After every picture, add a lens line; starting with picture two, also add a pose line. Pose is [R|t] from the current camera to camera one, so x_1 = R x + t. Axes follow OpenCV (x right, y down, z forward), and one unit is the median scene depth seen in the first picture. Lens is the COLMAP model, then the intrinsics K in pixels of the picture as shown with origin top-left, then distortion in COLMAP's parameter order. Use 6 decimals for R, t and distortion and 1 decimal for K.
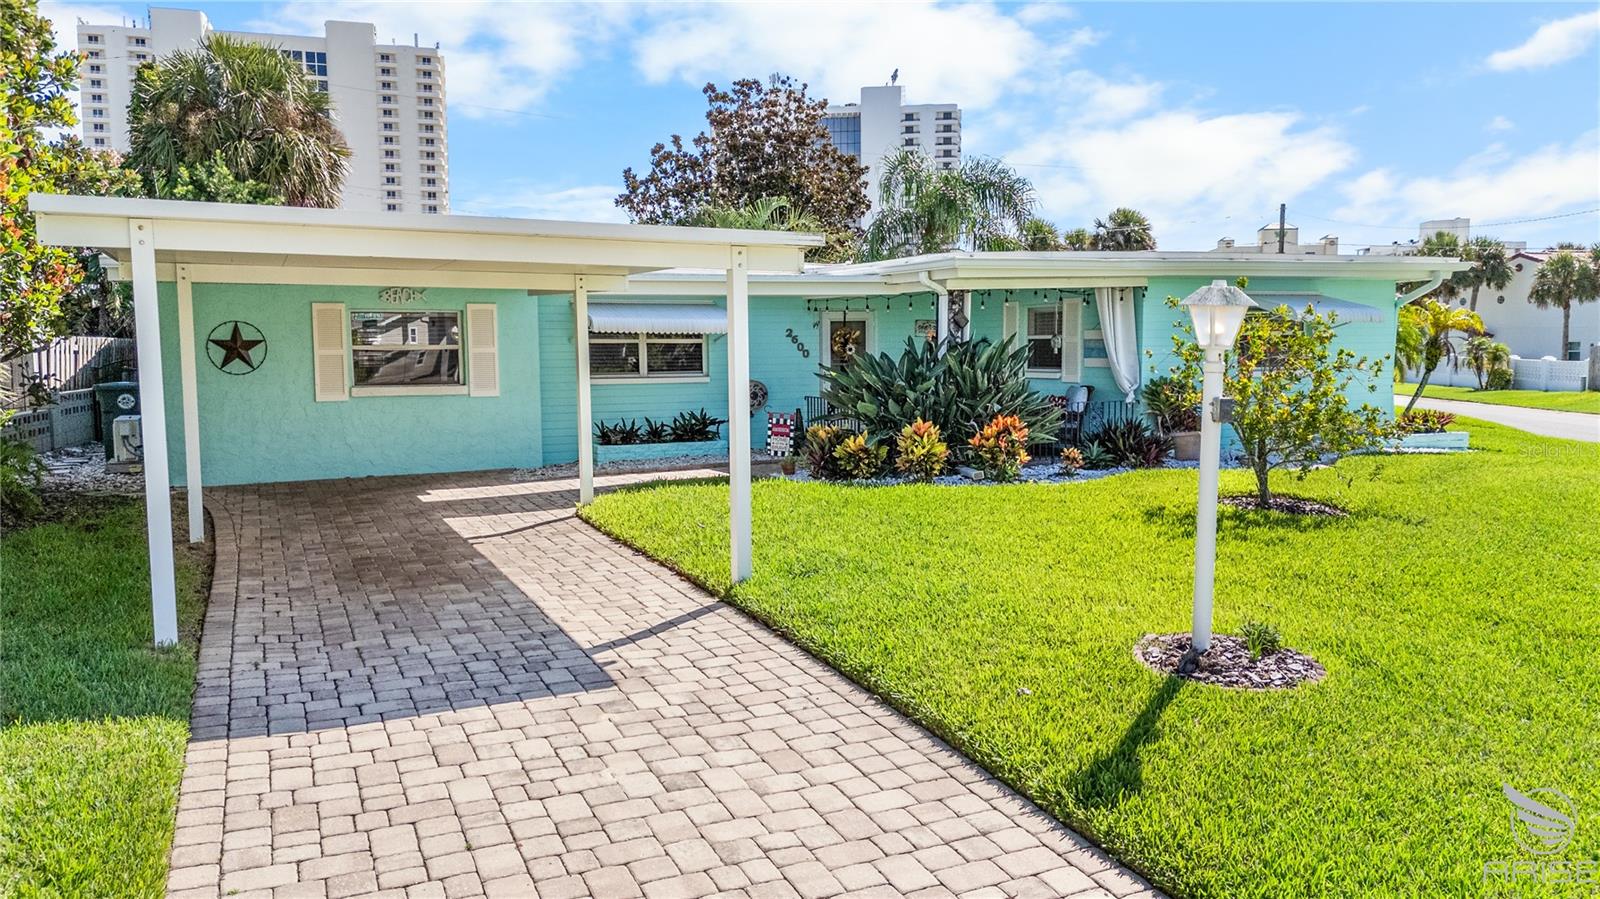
lens RADIAL K [[1161.3, 0, 798.3], [0, 1161.3, 451.1], [0, 0, 1]] dist [0.024853, -0.010509]
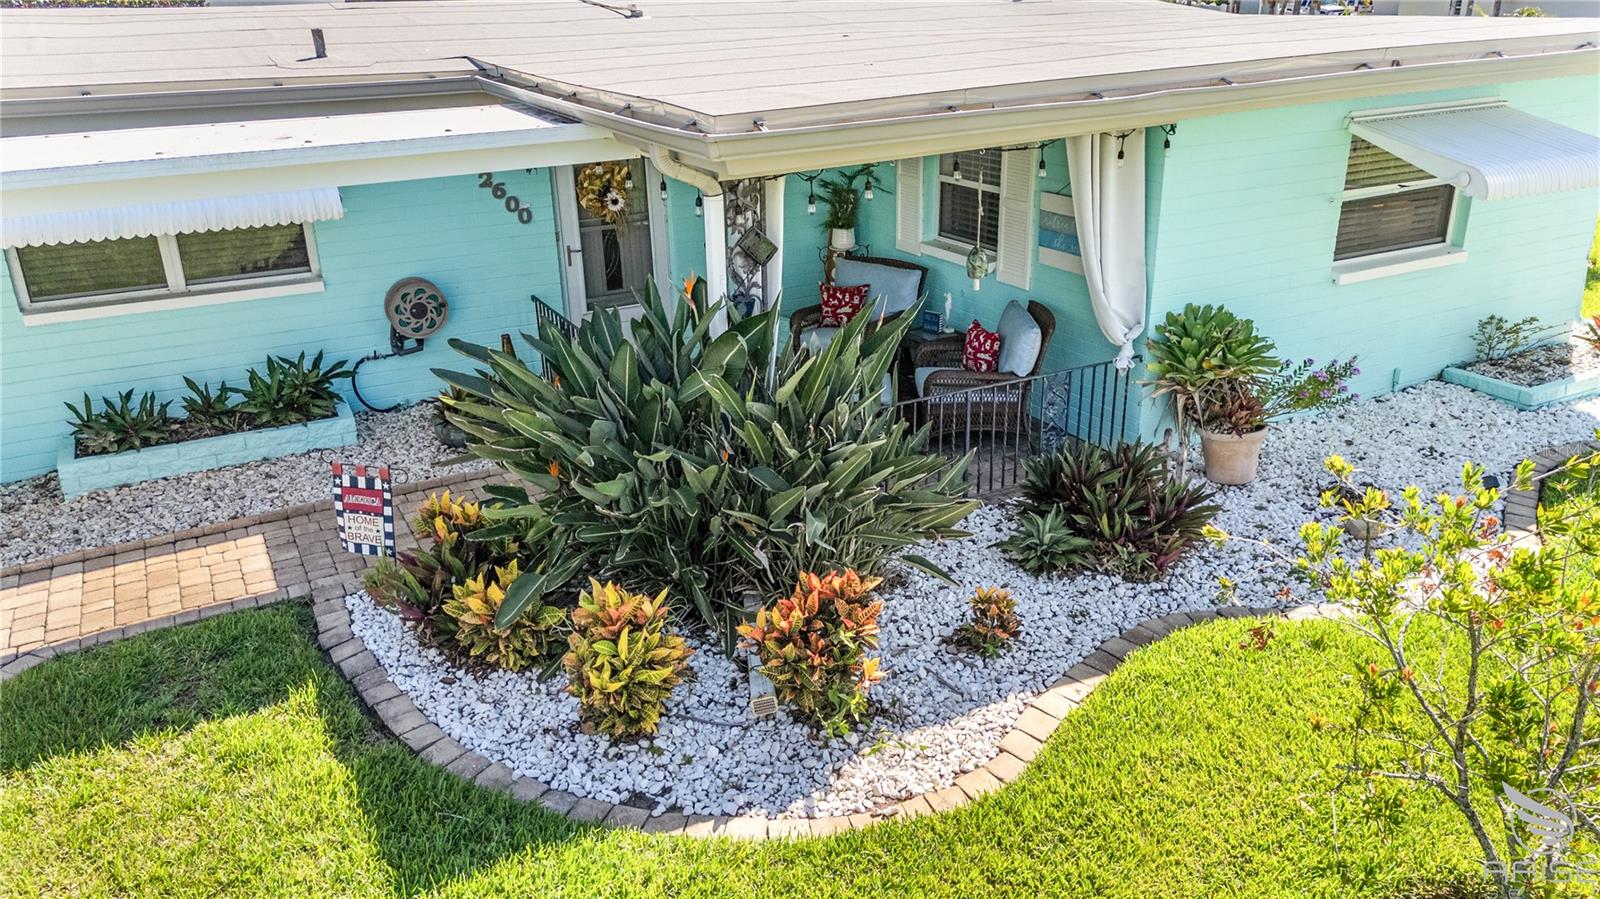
lens RADIAL K [[1161.3, 0, 805.8], [0, 1161.3, 448.1], [0, 0, 1]] dist [0.024853, -0.010509]
pose [[0.998838, -0.022856, 0.042425, 0.136376], [0.010119, 0.960218, 0.279068, -0.160522], [-0.047115, -0.278315, 0.959334, 0.556640]]
